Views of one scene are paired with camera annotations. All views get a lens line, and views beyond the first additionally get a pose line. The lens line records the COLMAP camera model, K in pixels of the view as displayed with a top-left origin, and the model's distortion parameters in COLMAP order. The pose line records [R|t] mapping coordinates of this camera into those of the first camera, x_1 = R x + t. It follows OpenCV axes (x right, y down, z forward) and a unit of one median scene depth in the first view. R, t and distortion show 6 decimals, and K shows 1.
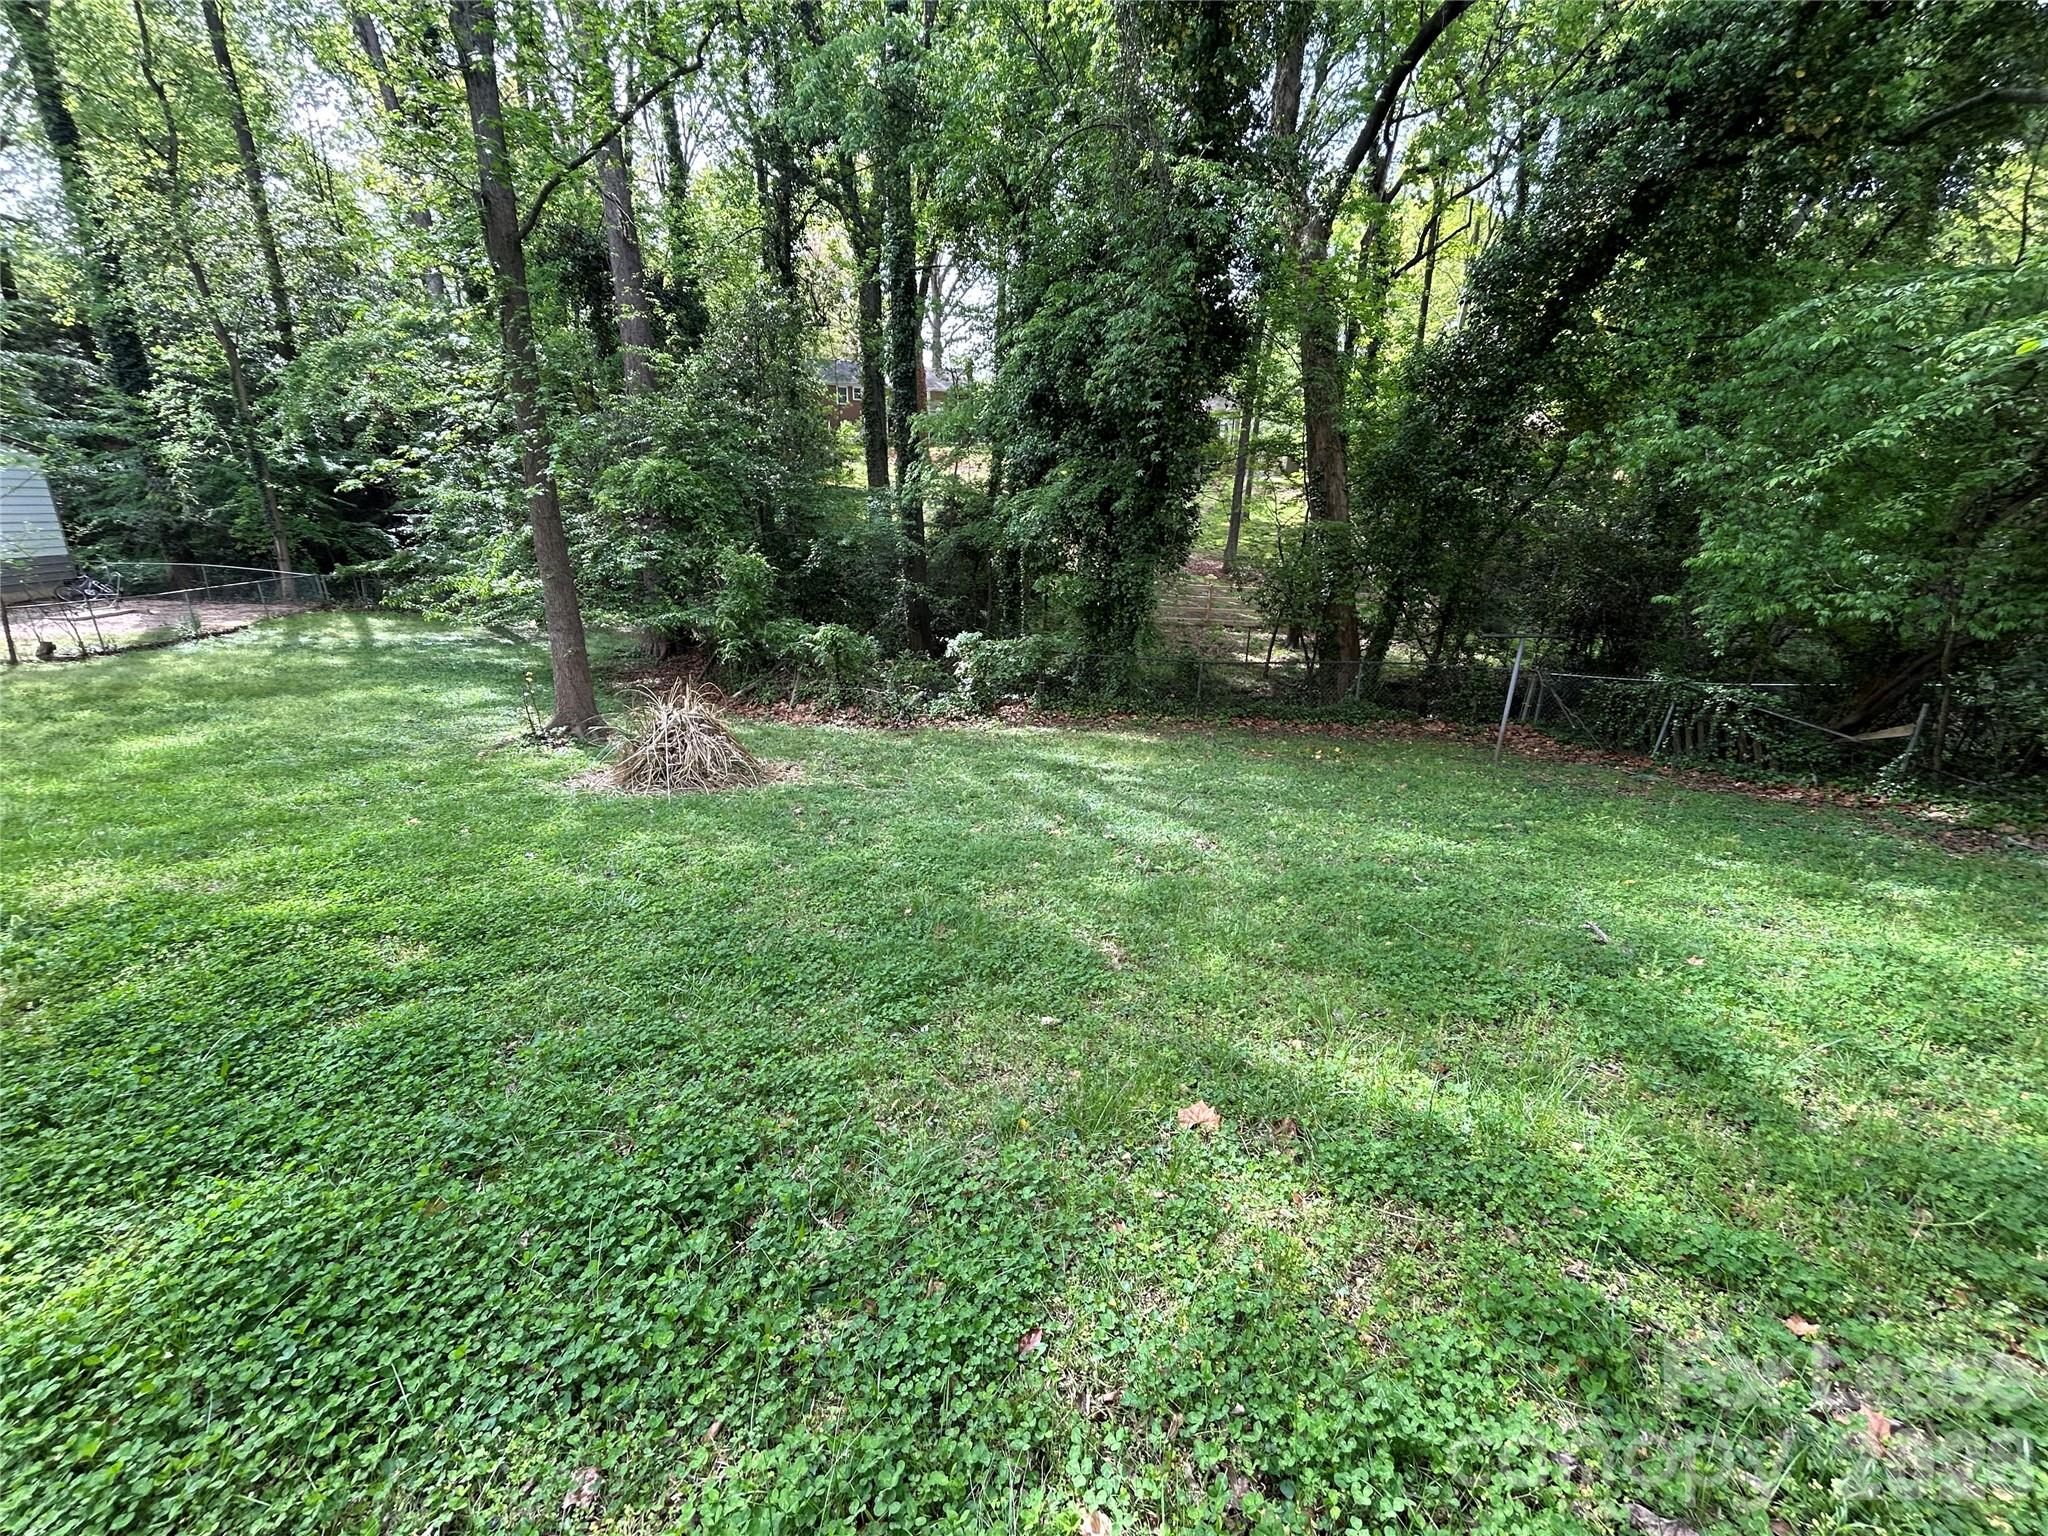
lens RADIAL K [[828.7, 0, 1007.1], [0, 828.7, 758.7], [0, 0, 1]] dist [-0.000626, 0.001129]
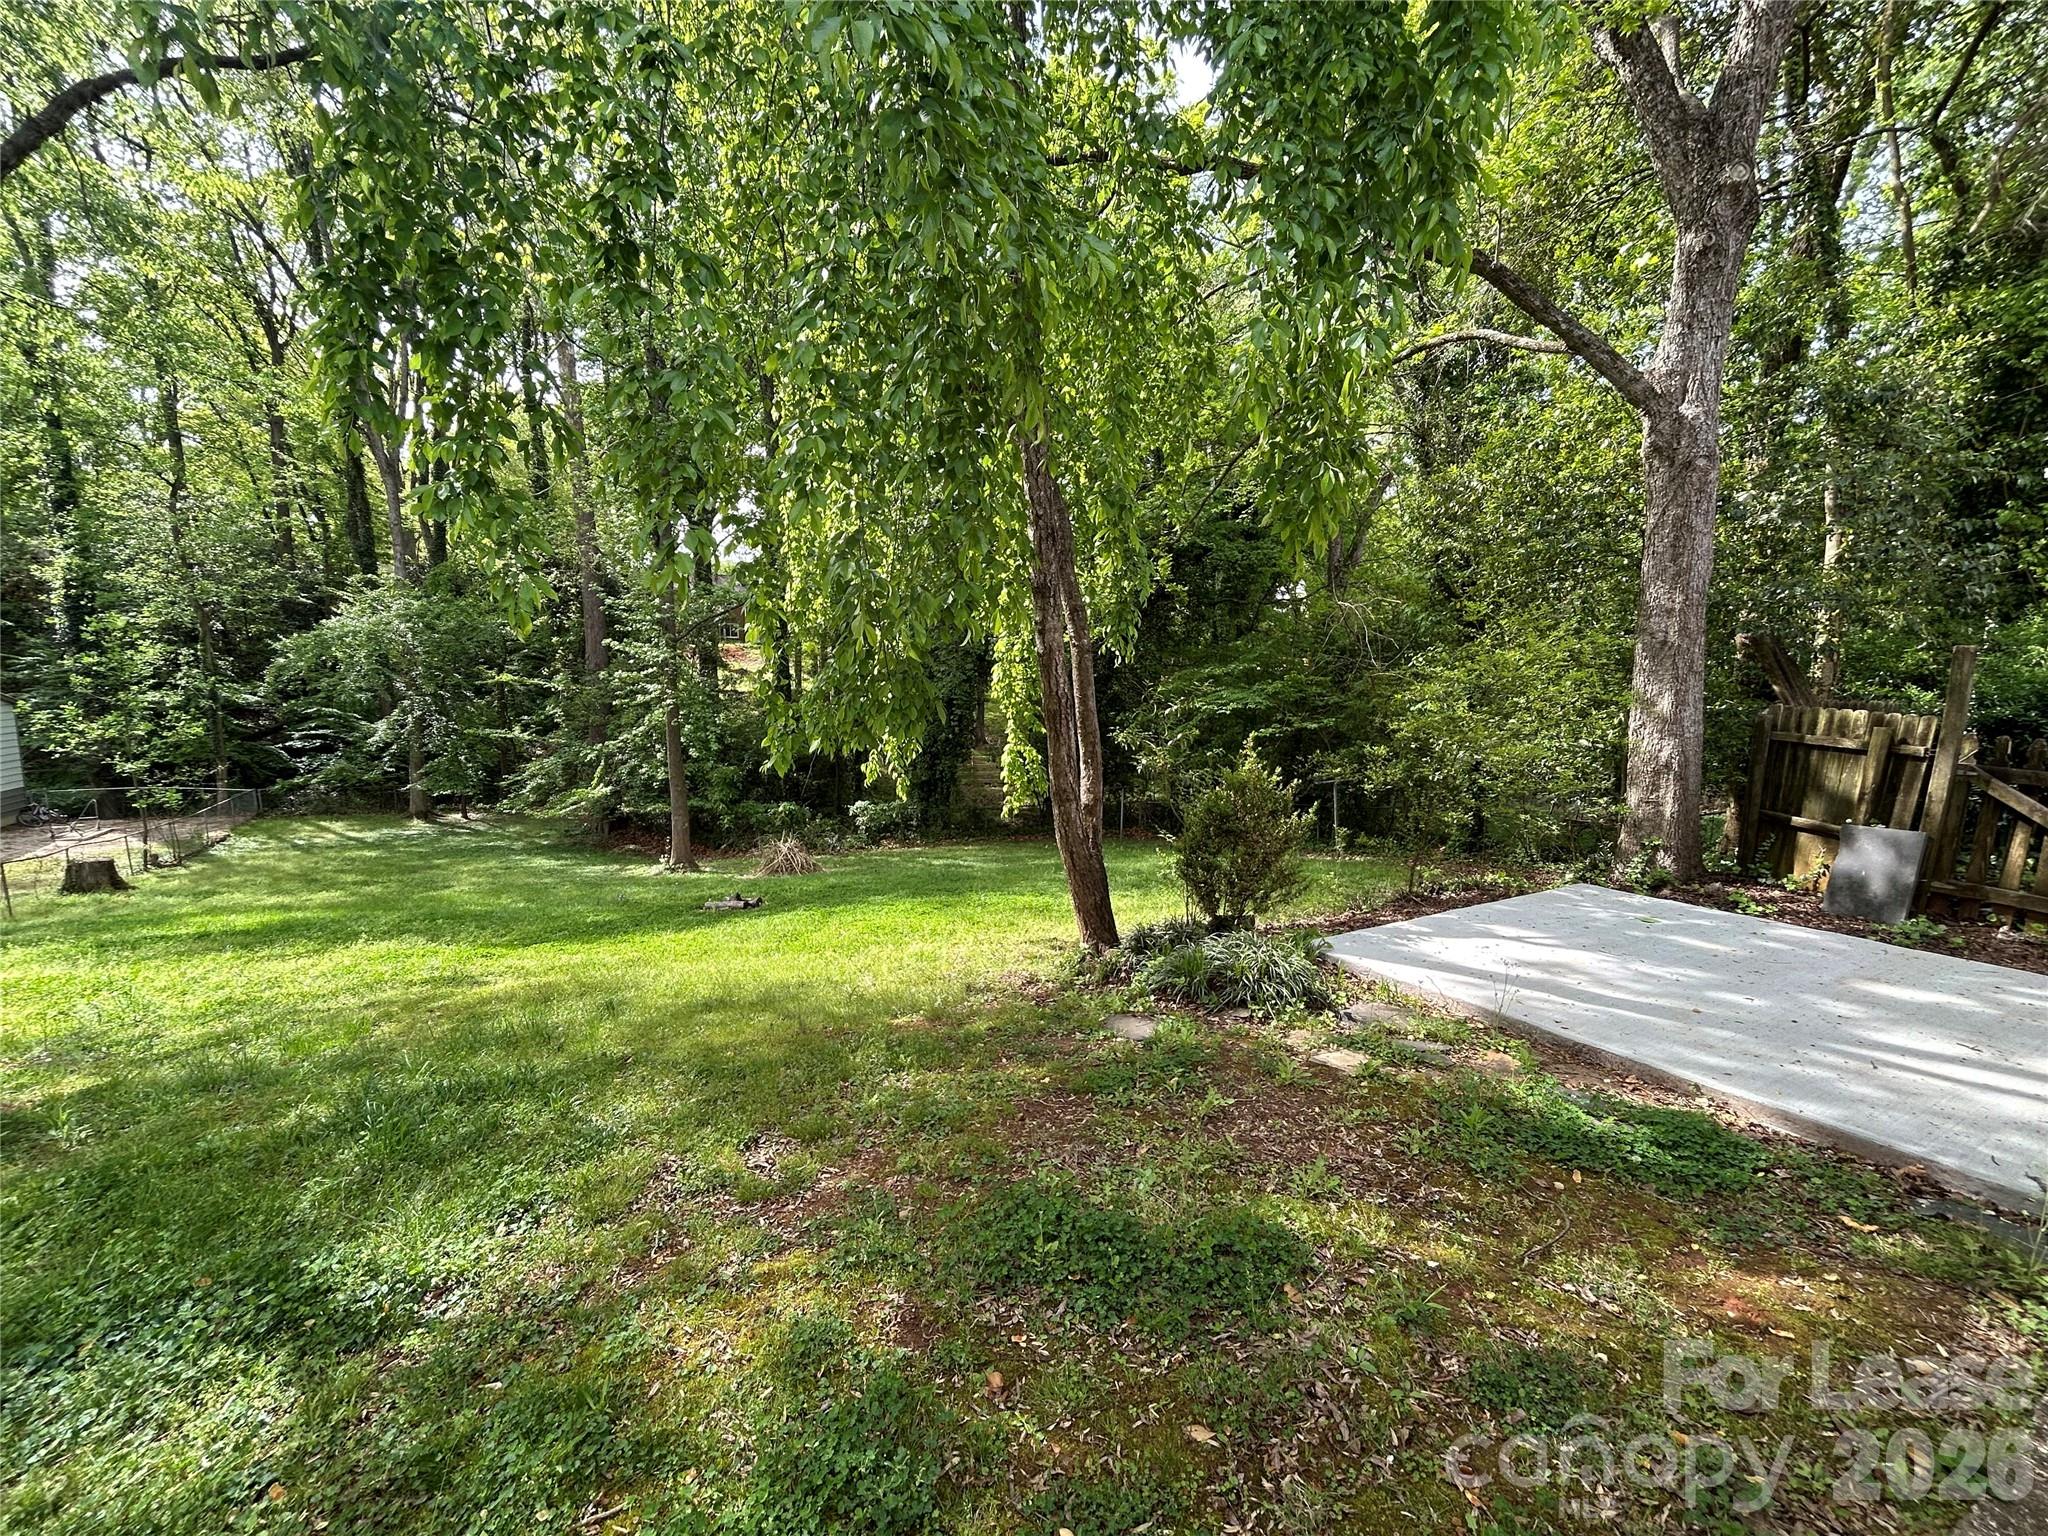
lens RADIAL K [[828.7, 0, 1030.6], [0, 828.7, 768.5], [0, 0, 1]] dist [-0.000626, 0.001129]
pose [[0.951966, -0.057094, 0.300834, -0.237284], [0.107770, 0.982075, -0.154645, 0.098565], [-0.286612, 0.179637, 0.941055, -0.831501]]
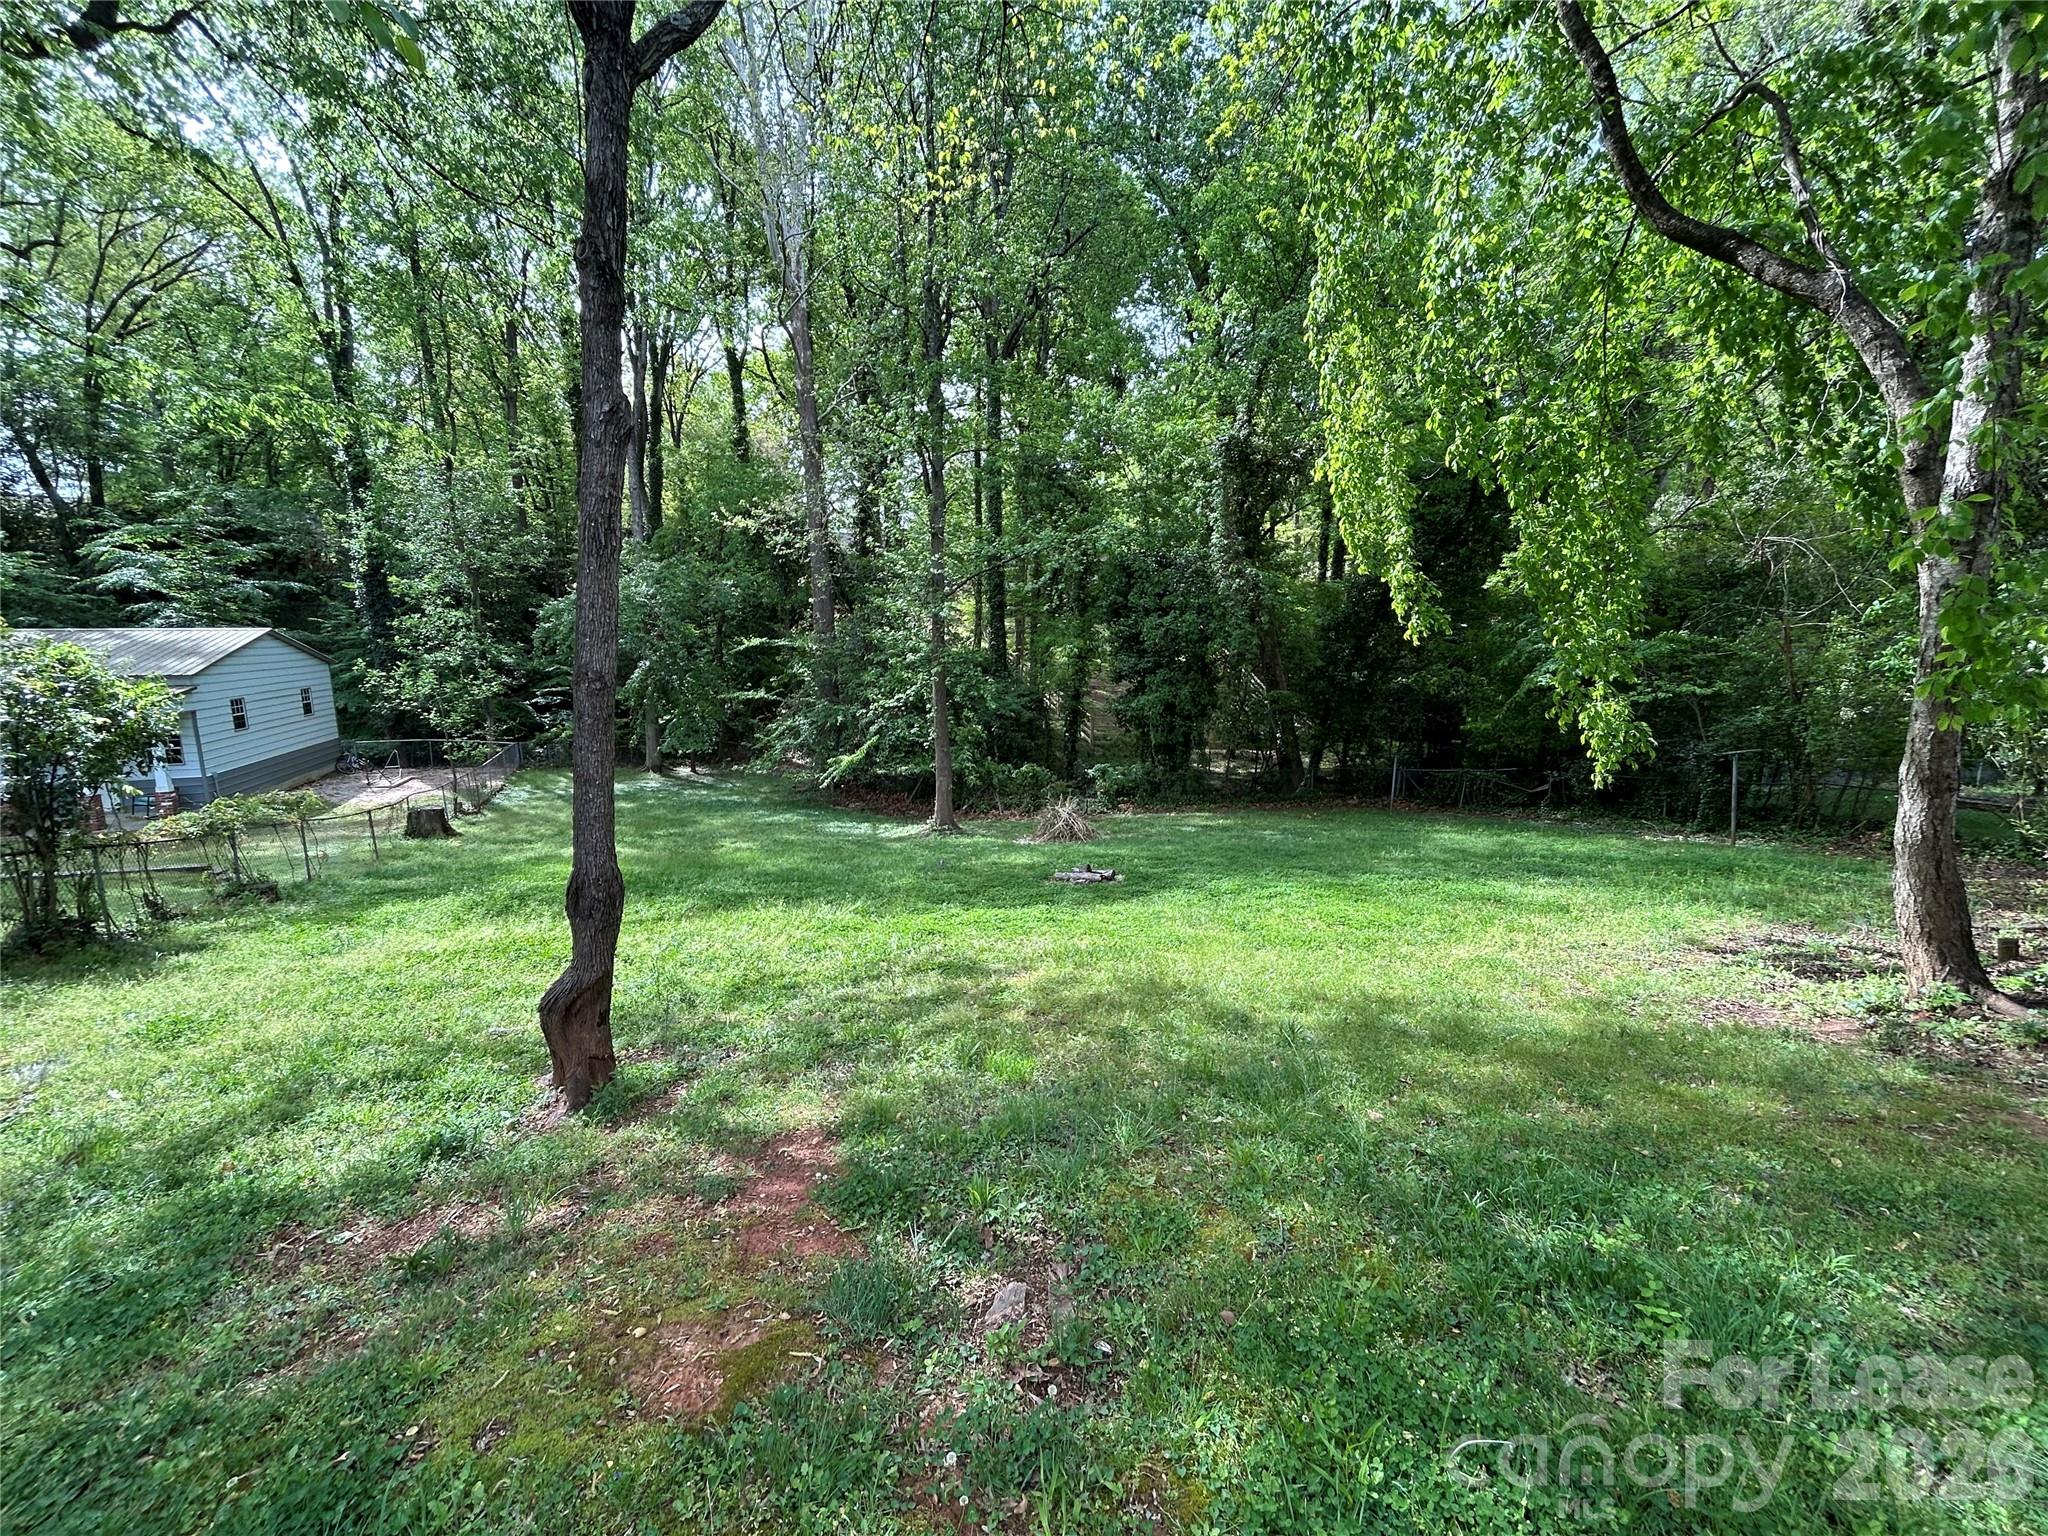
lens RADIAL K [[828.7, 0, 1023.1], [0, 828.7, 765.1], [0, 0, 1]] dist [-0.000626, 0.001129]
pose [[0.986631, -0.054005, 0.153762, -0.477110], [0.073400, 0.989640, -0.123394, 0.054173], [-0.145505, 0.133030, 0.980373, -0.692208]]
